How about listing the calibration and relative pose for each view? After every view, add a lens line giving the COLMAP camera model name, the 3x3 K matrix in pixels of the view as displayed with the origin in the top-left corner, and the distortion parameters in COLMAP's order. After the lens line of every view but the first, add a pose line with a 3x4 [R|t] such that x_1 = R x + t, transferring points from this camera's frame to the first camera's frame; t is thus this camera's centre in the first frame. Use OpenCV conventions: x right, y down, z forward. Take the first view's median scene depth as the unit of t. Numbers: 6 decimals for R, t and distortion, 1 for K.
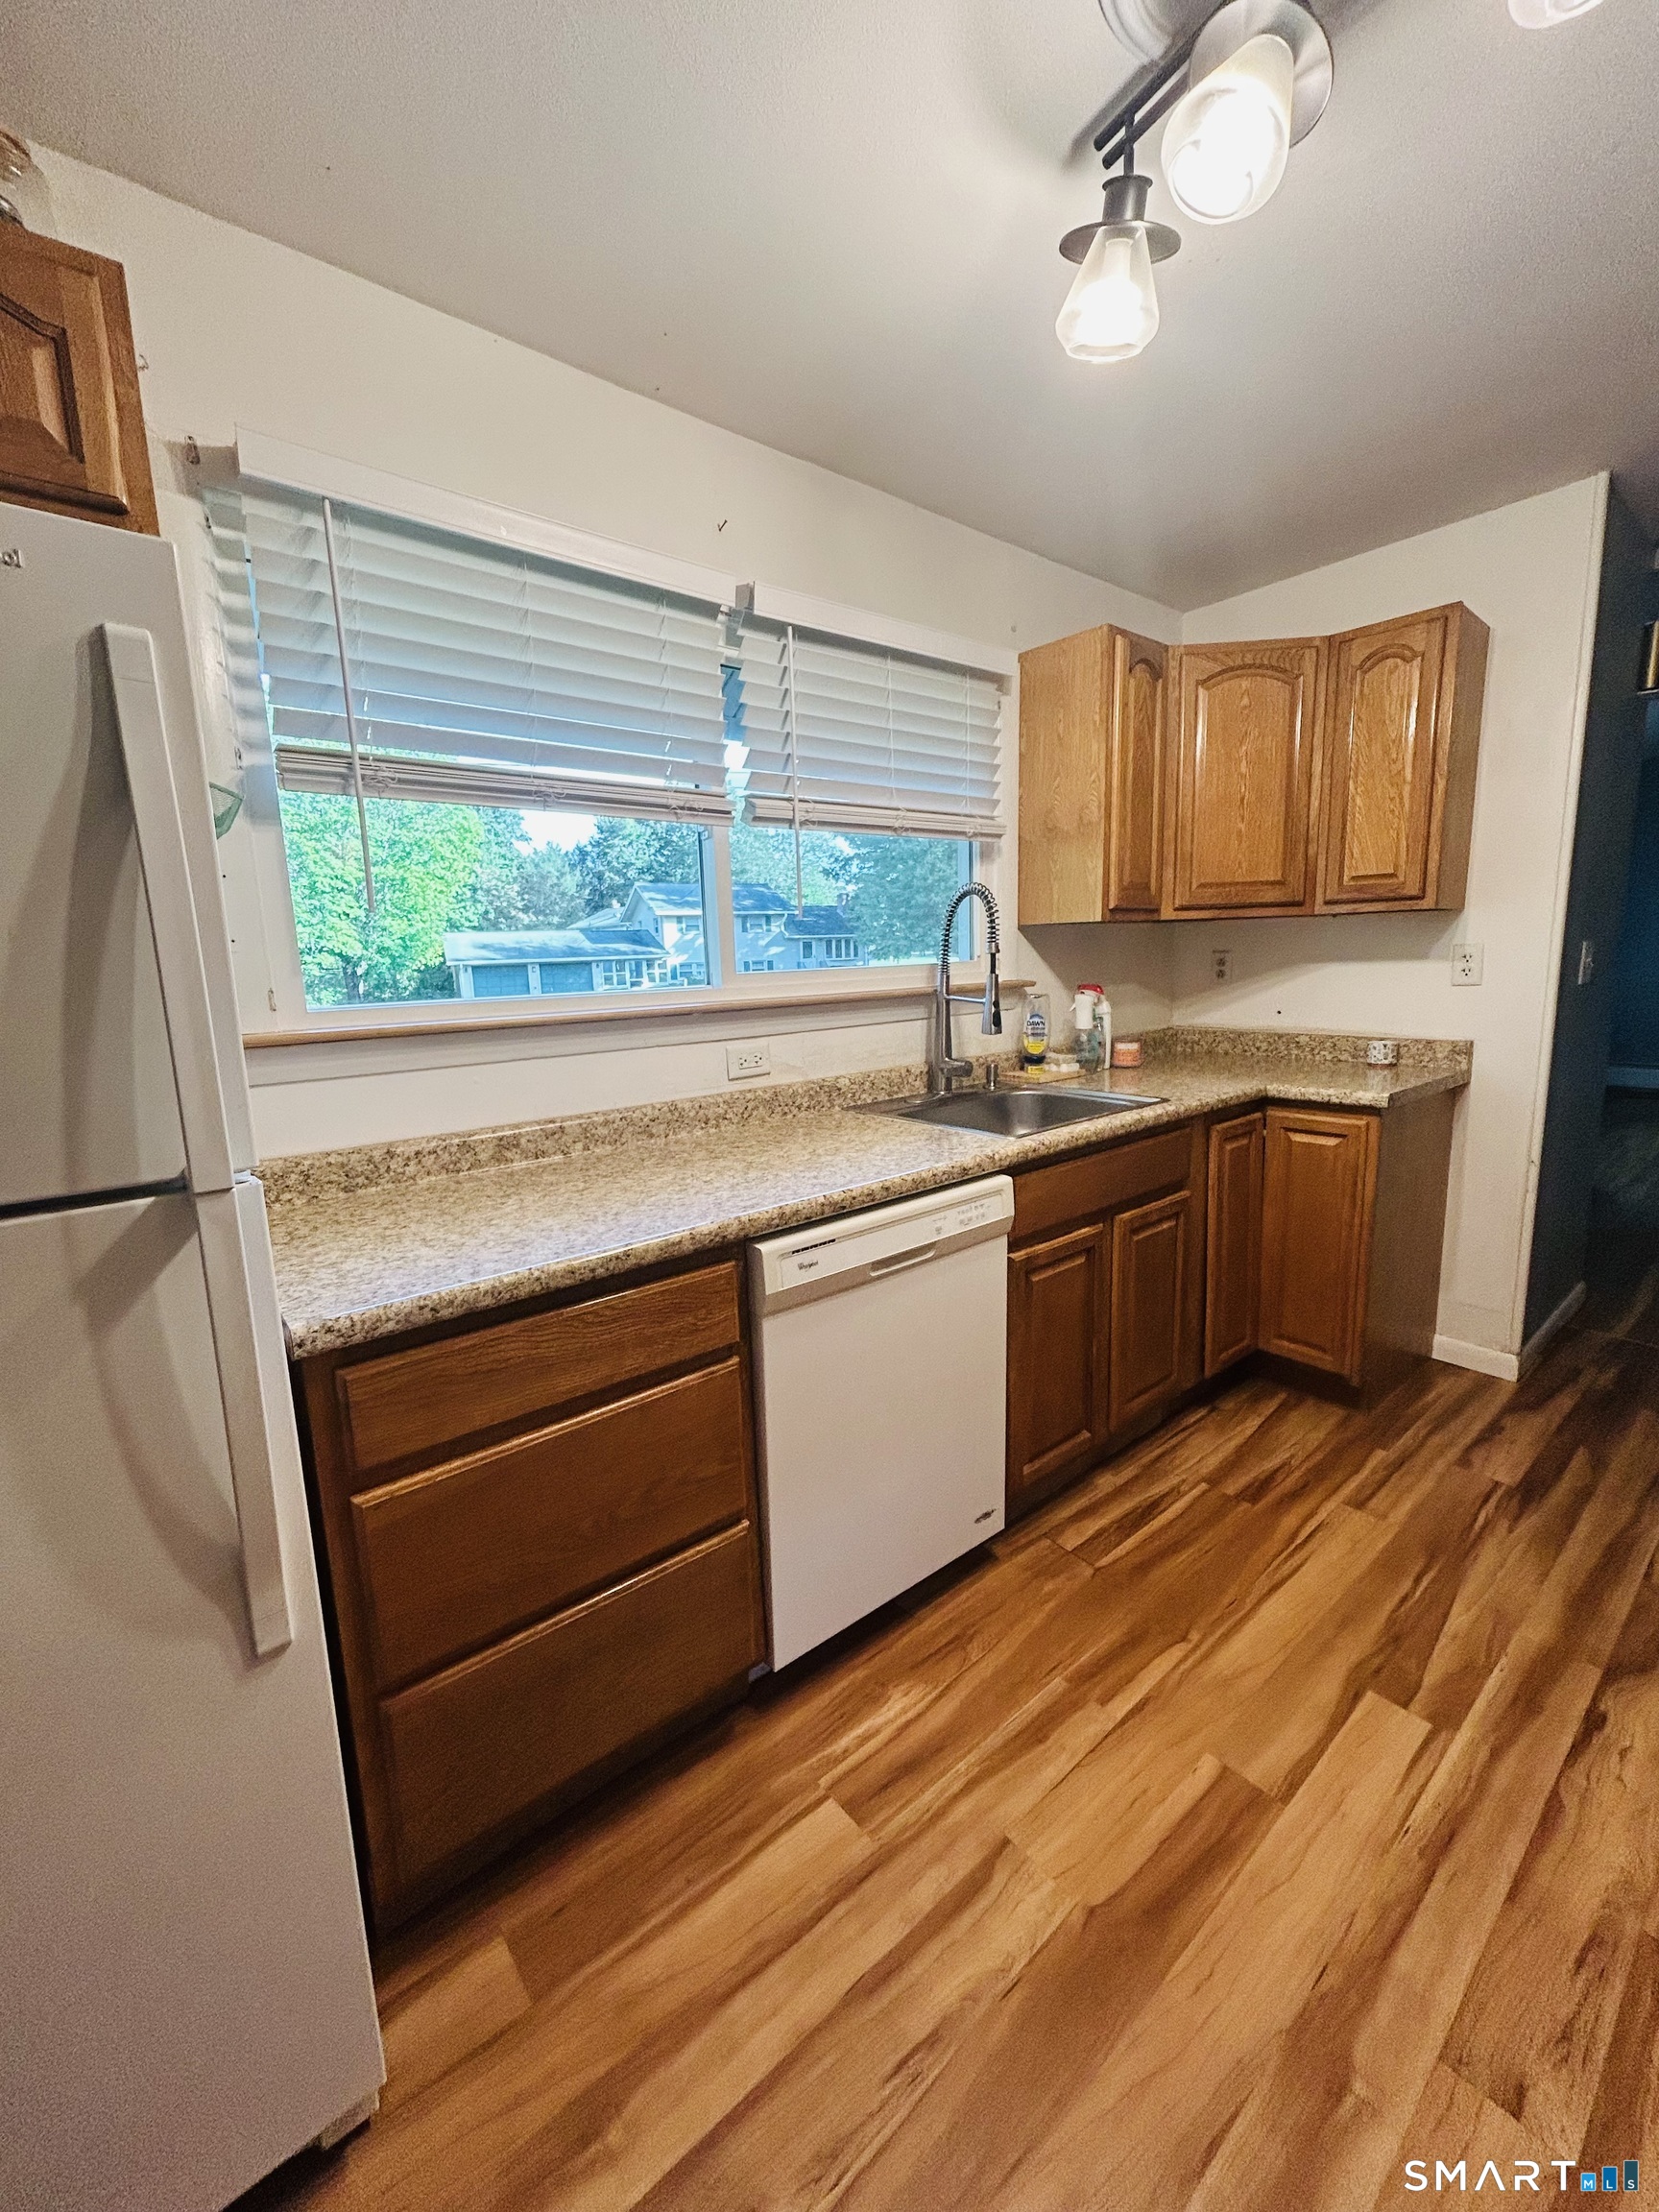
lens RADIAL K [[891.3, 0, 813.5], [0, 891.3, 1096.6], [0, 0, 1]] dist [-0.001361, -0.000679]
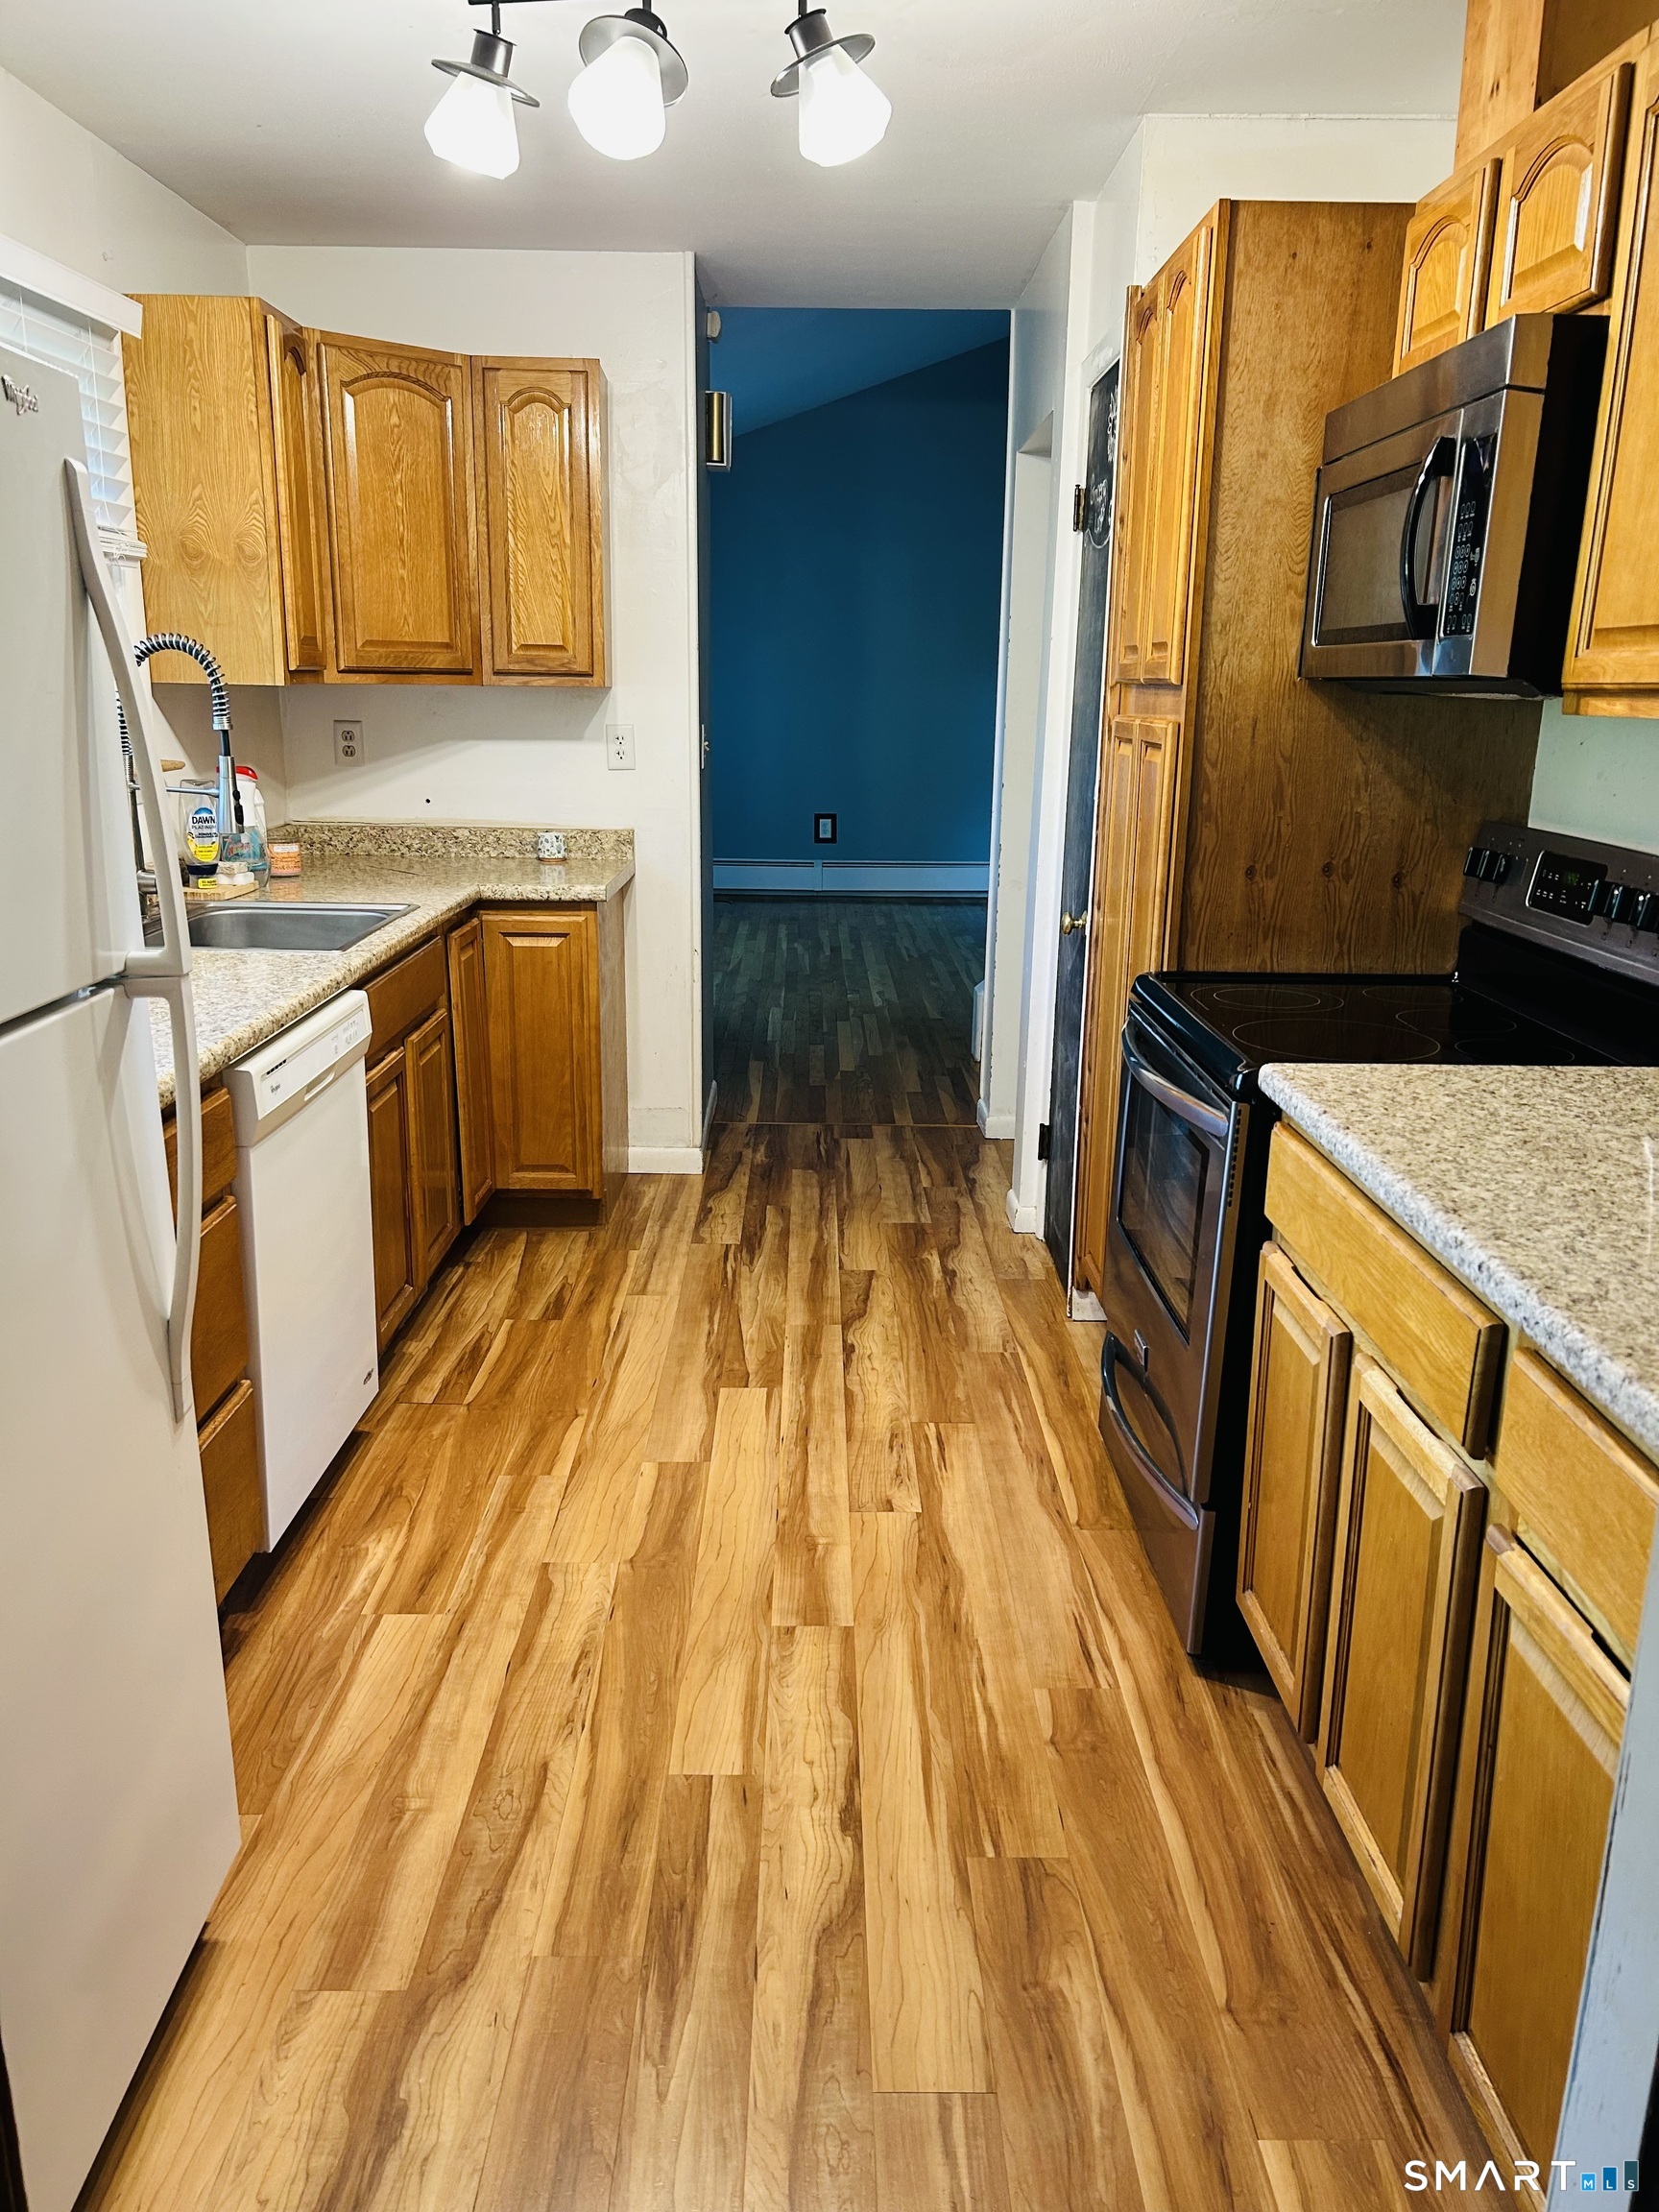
lens RADIAL K [[1668.8, 0, 831.9], [0, 1668.8, 1112.2], [0, 0, 1]] dist [0.015086, -0.019423]
pose [[0.625274, -0.155431, 0.764771, -0.646852], [0.087155, 0.987743, 0.129490, 0.028067], [-0.775524, -0.014313, 0.631156, -0.351454]]
